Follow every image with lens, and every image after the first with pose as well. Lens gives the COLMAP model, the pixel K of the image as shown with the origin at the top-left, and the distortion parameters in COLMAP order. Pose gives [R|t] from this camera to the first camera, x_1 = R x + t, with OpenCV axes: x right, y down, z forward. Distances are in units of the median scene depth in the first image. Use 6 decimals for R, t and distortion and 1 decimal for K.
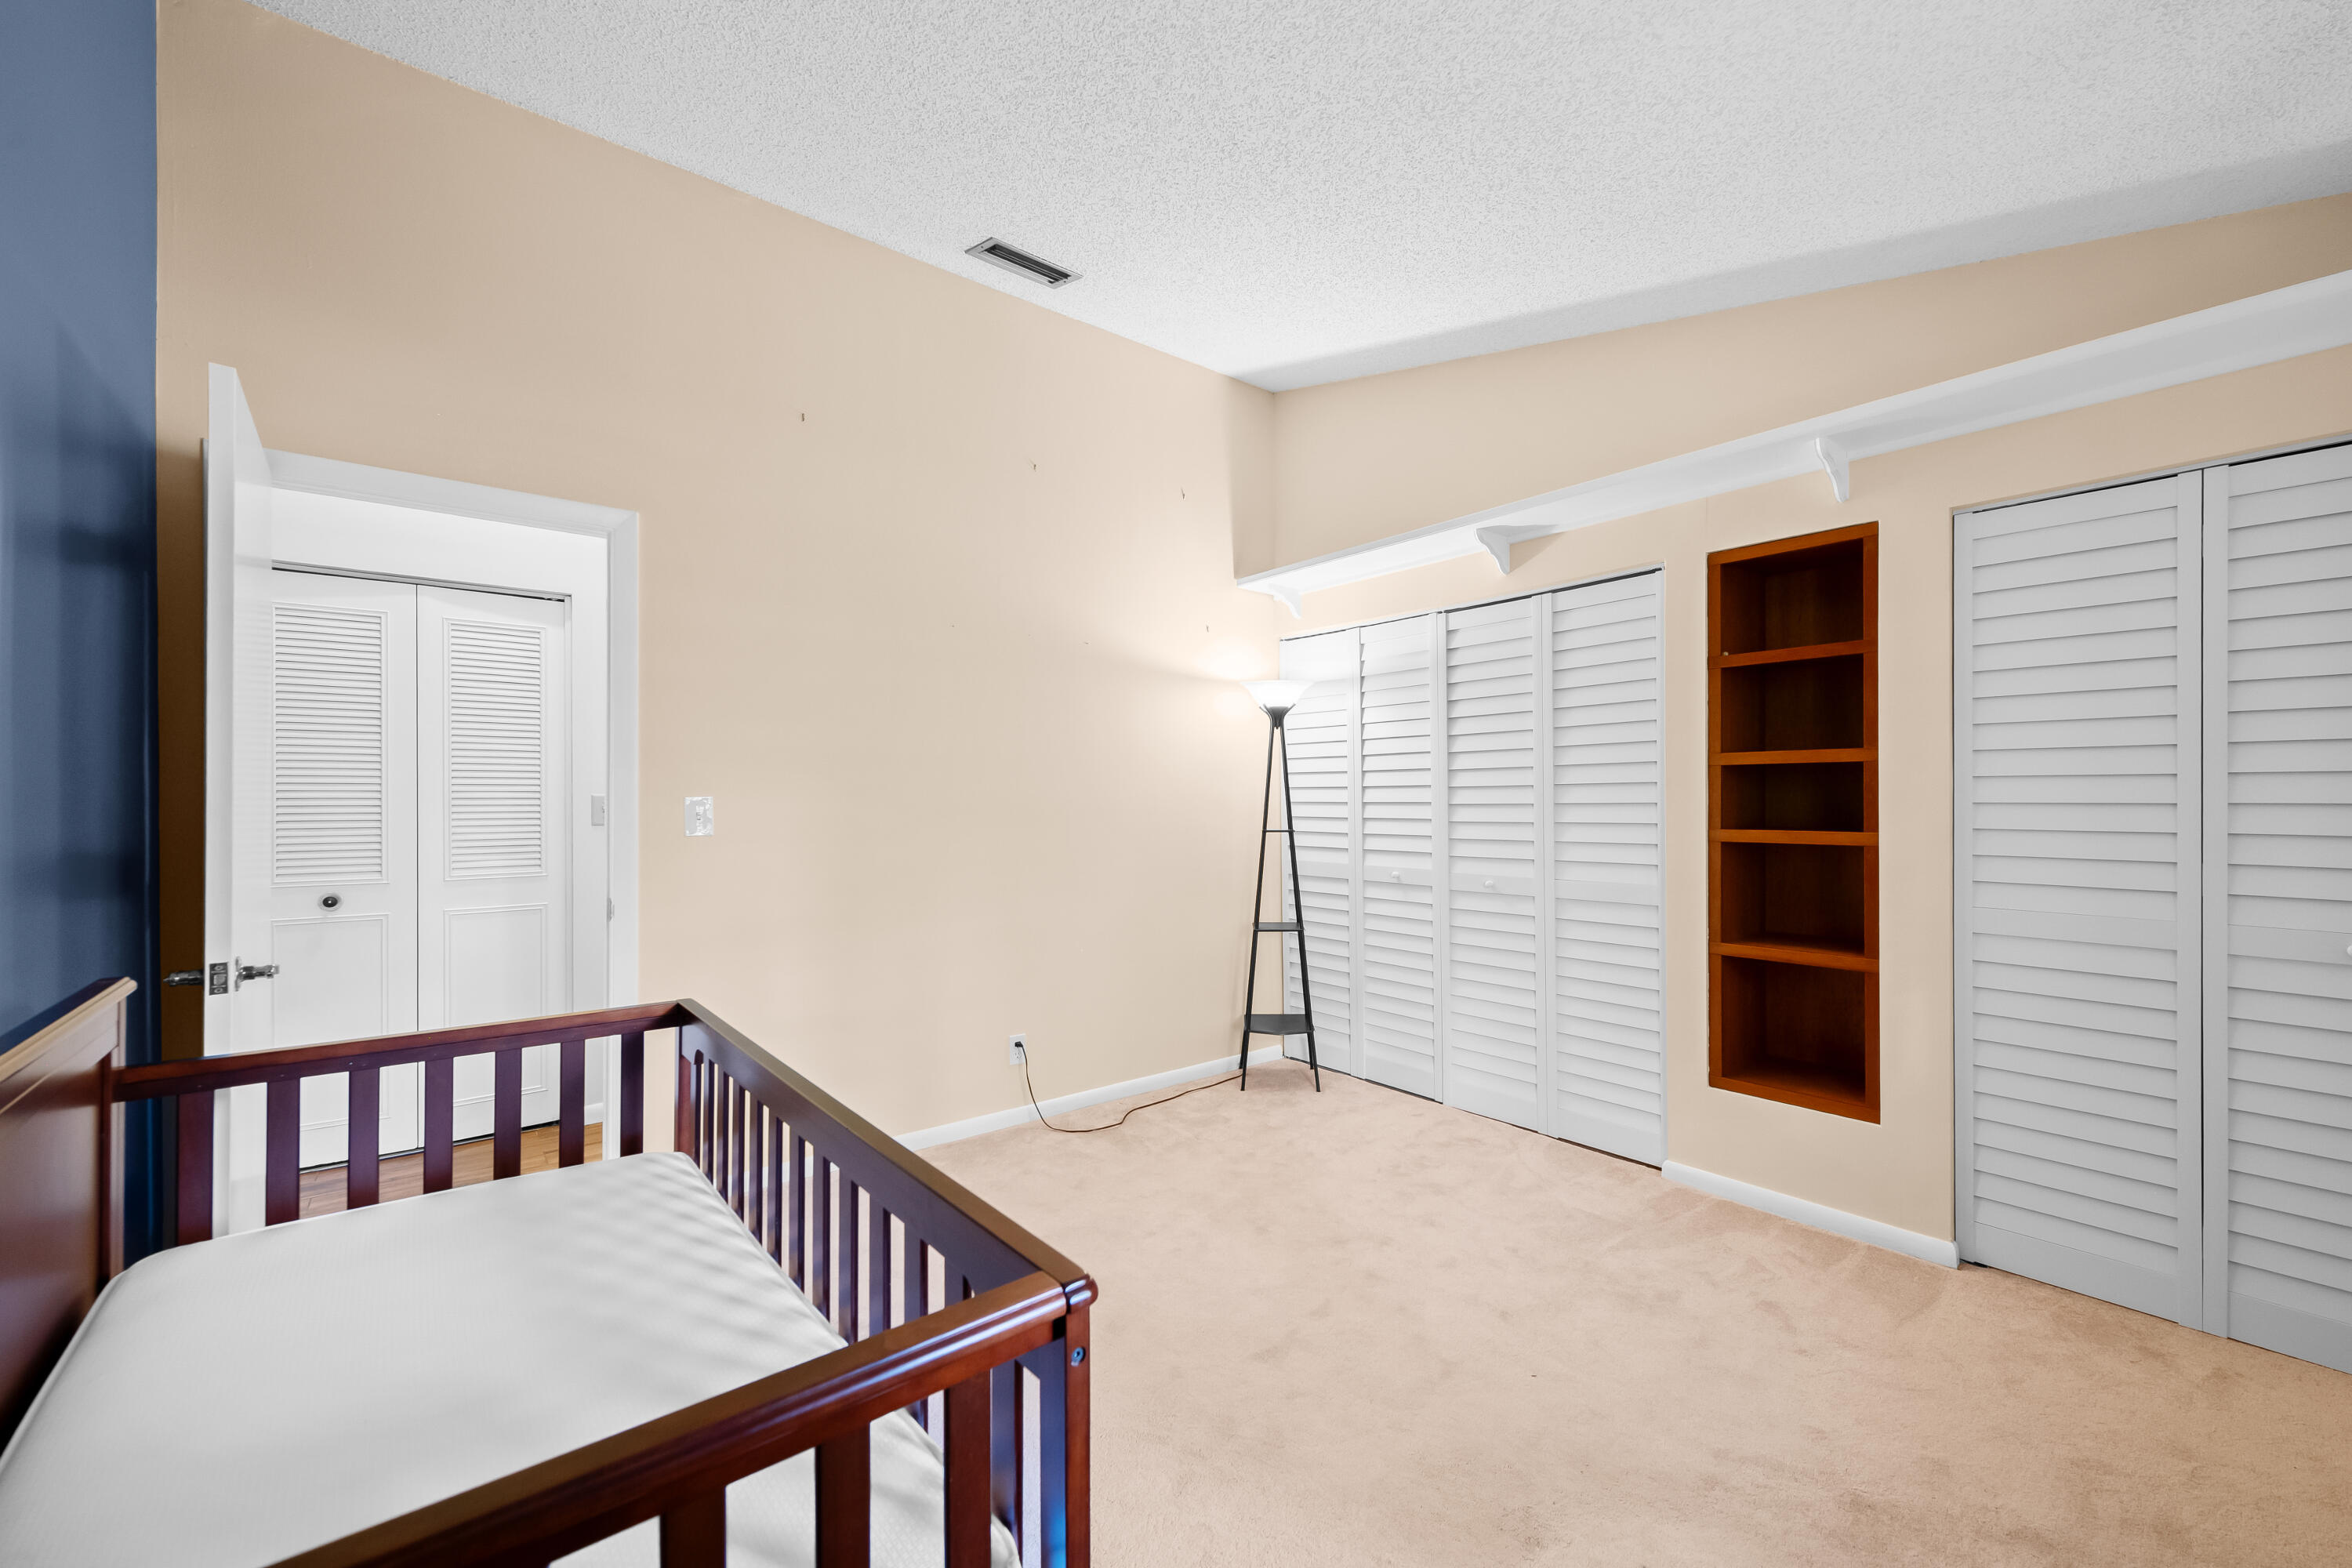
lens RADIAL K [[924.4, 0, 1175.9], [0, 924.4, 794.1], [0, 0, 1]] dist [-0.001525, -0.000252]
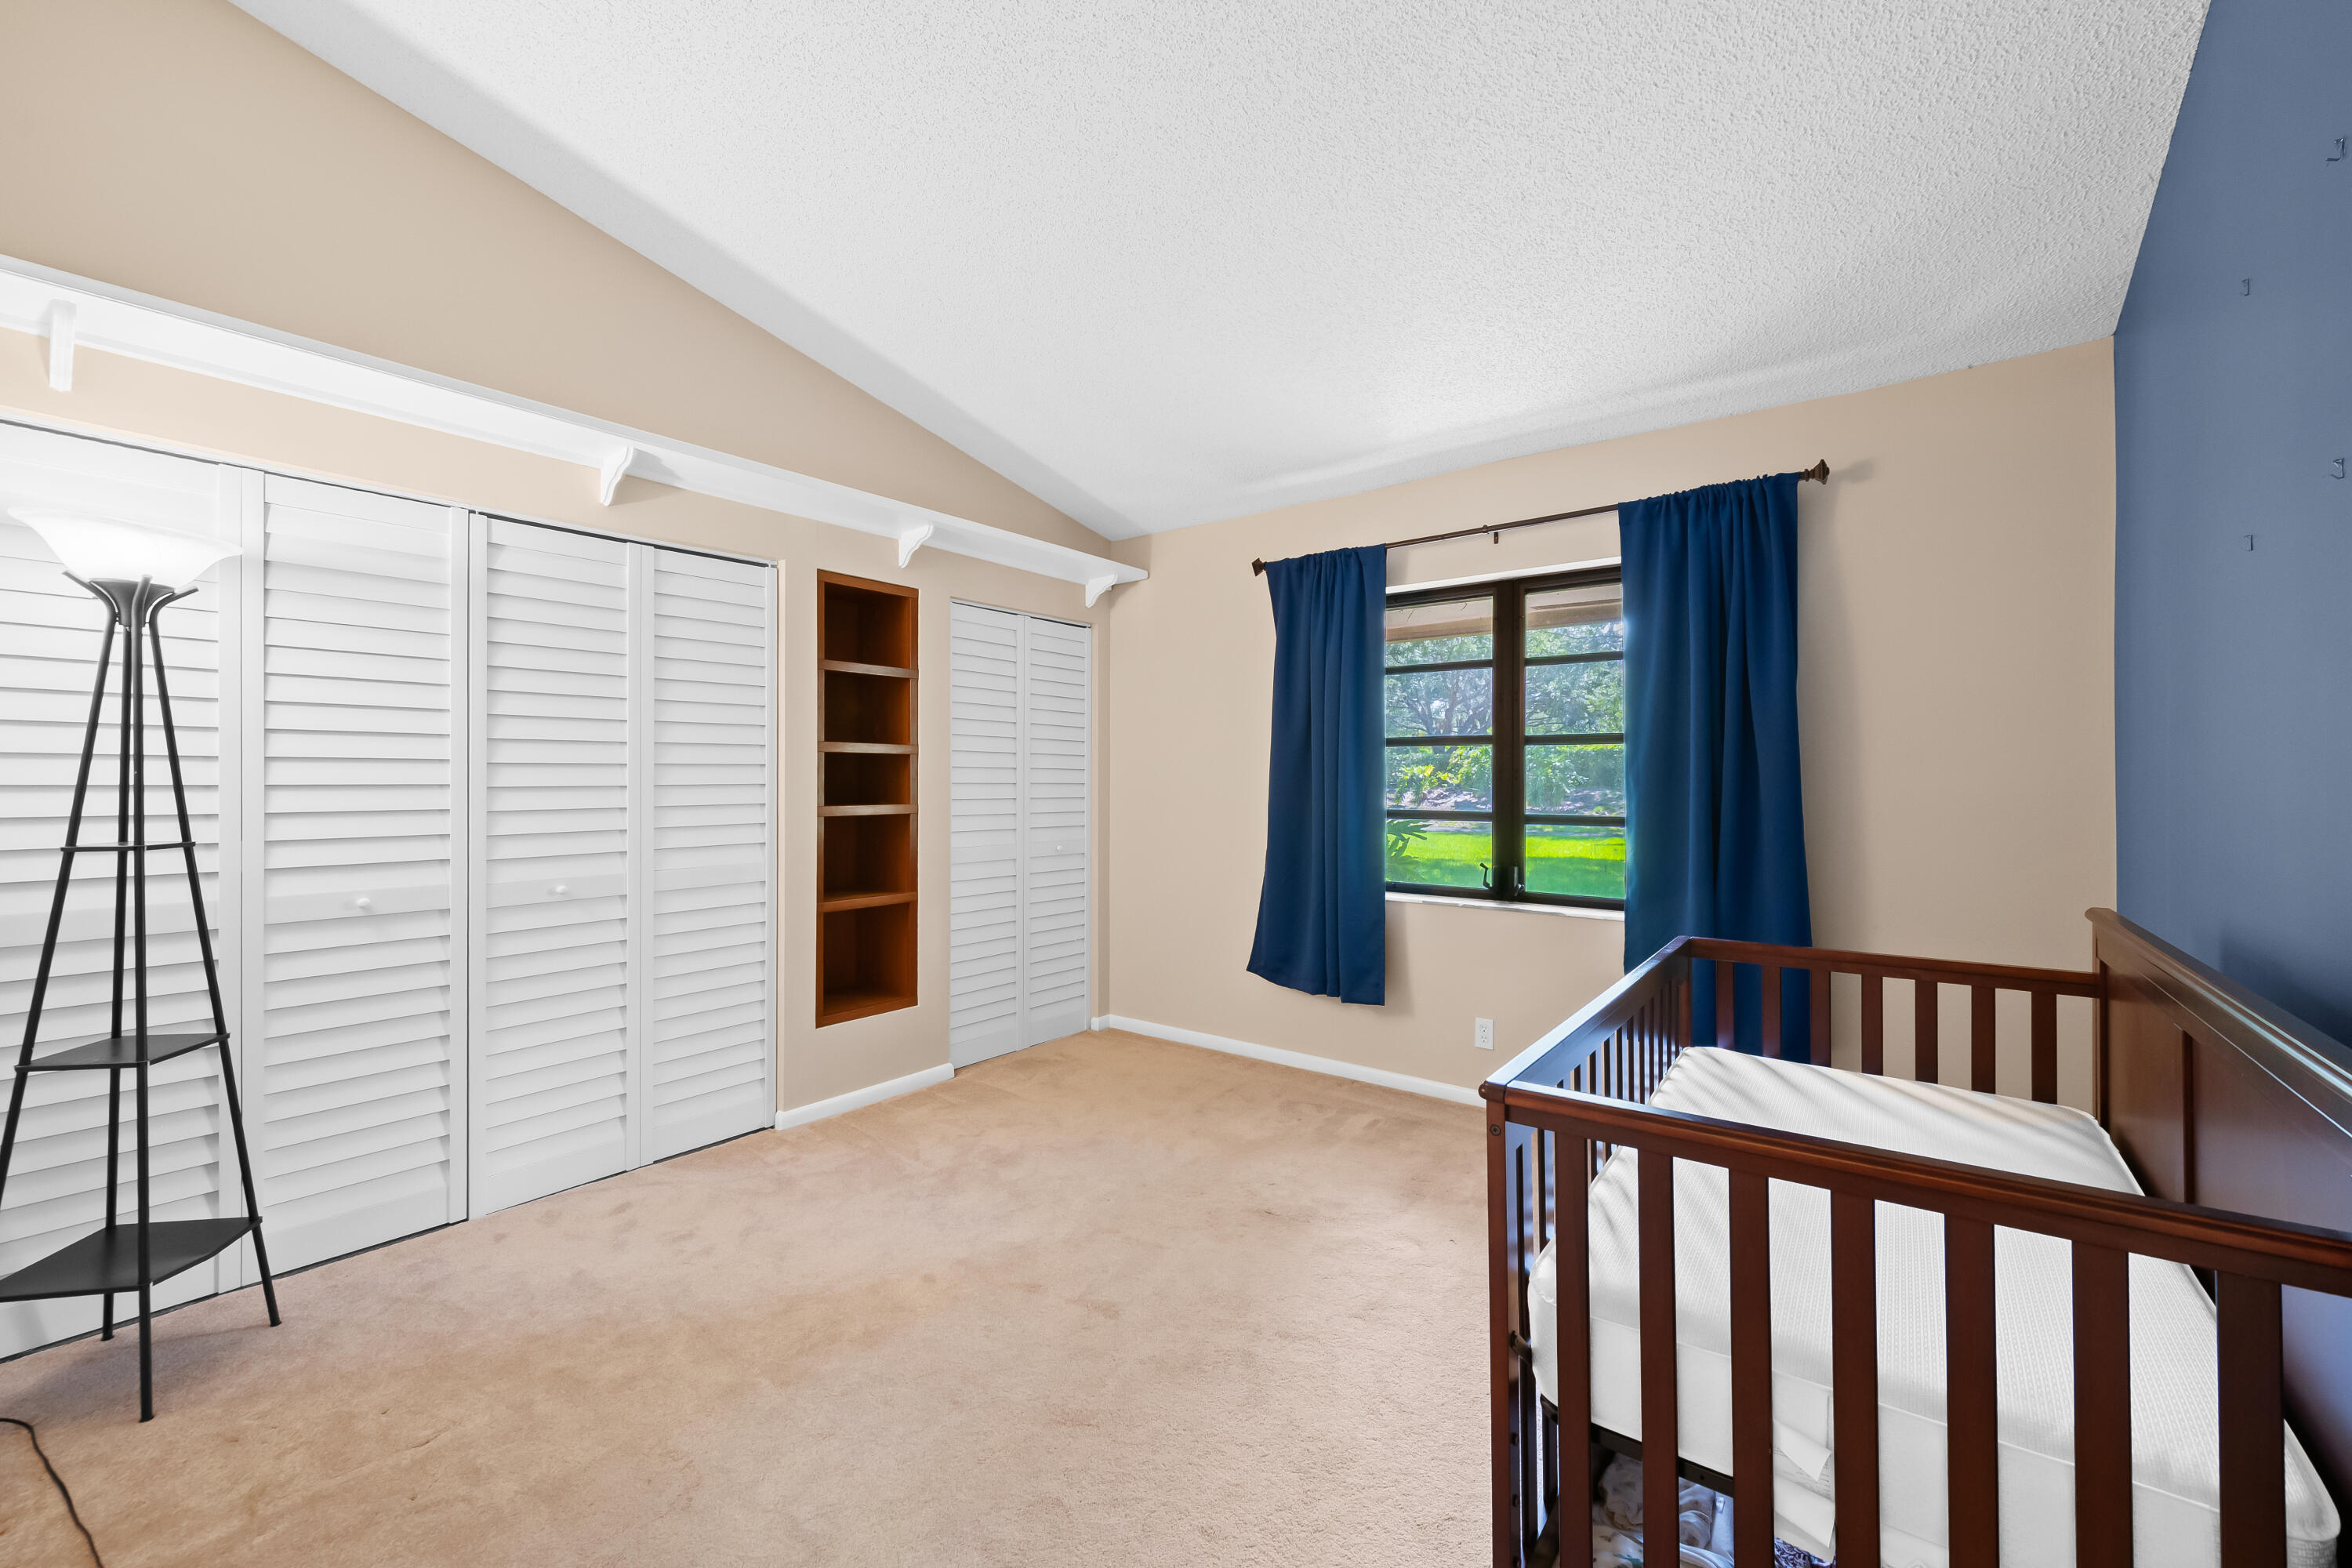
lens RADIAL K [[942.3, 0, 1188.4], [0, 942.3, 776.4], [0, 0, 1]] dist [-0.004489, -0.002140]
pose [[-0.251566, 0.007685, 0.967810, -0.662054], [-0.003461, 0.999955, -0.008840, 0.008579], [-0.967834, -0.005574, -0.251528, 0.819916]]
